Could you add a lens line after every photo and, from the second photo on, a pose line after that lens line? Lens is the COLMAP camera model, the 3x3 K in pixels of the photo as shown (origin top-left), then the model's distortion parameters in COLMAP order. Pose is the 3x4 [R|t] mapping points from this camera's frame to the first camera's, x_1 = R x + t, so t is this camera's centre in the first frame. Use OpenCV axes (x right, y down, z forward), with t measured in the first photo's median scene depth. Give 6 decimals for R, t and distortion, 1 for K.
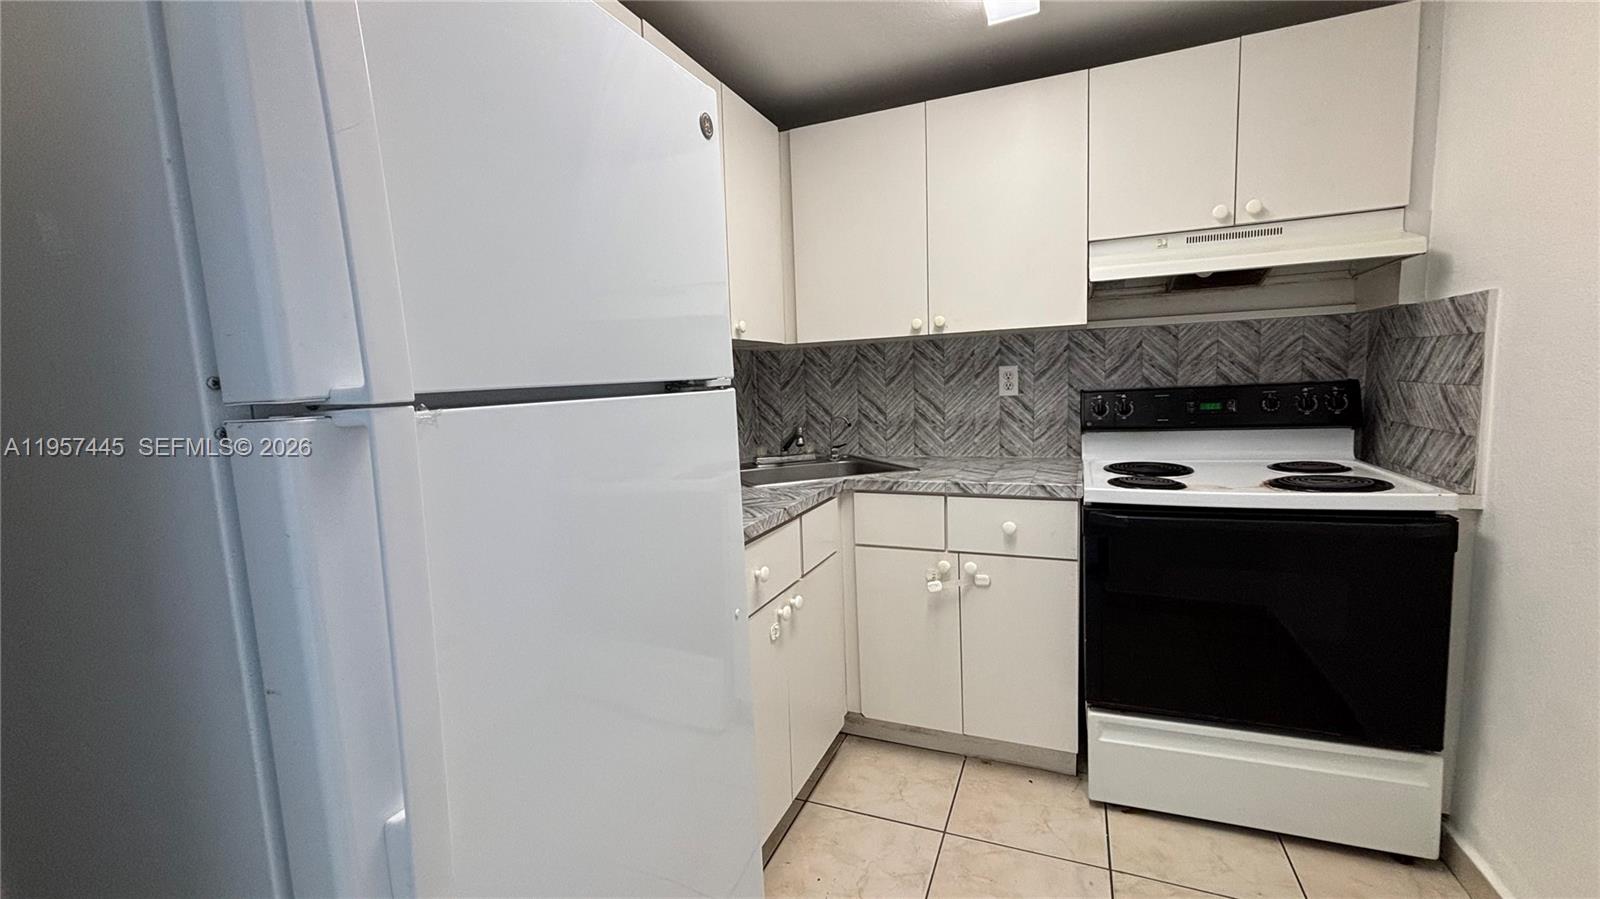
lens RADIAL K [[641.0, 0, 792.3], [0, 641.0, 450.6], [0, 0, 1]] dist [-0.000759, -0.007342]
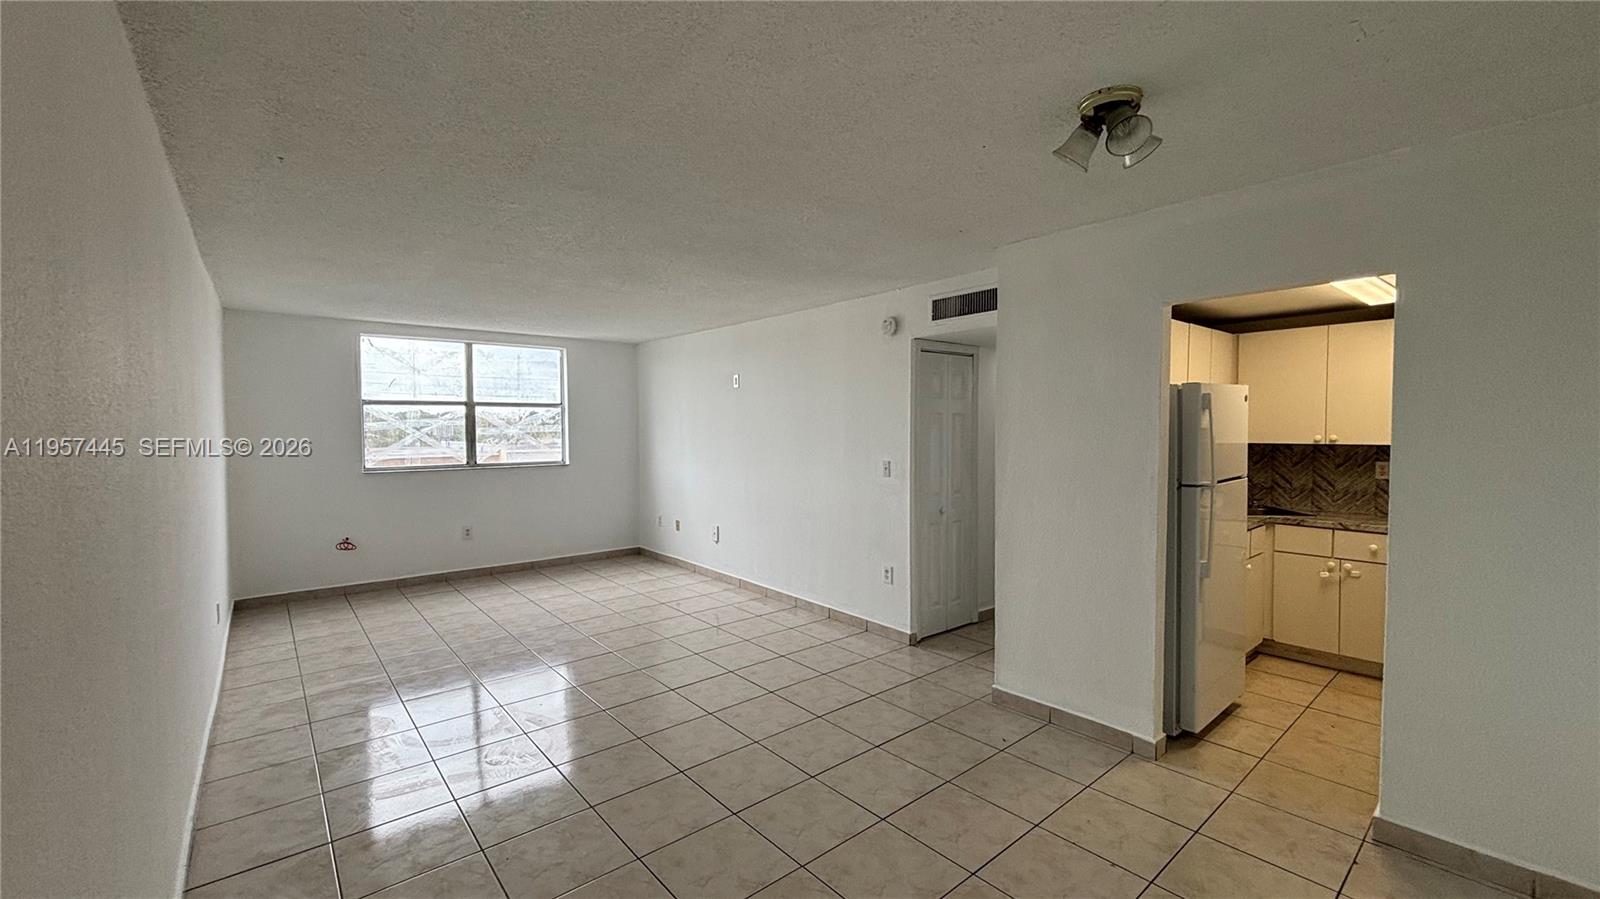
lens RADIAL K [[641.0, 0, 800.0], [0, 641.0, 451.0], [0, 0, 1]] dist [0.001380, -0.000006]
pose [[0.893612, 0.050706, -0.445967, -0.324489], [-0.075879, 0.996363, -0.038759, 0.027472], [0.442380, 0.068475, 0.894210, -1.362422]]
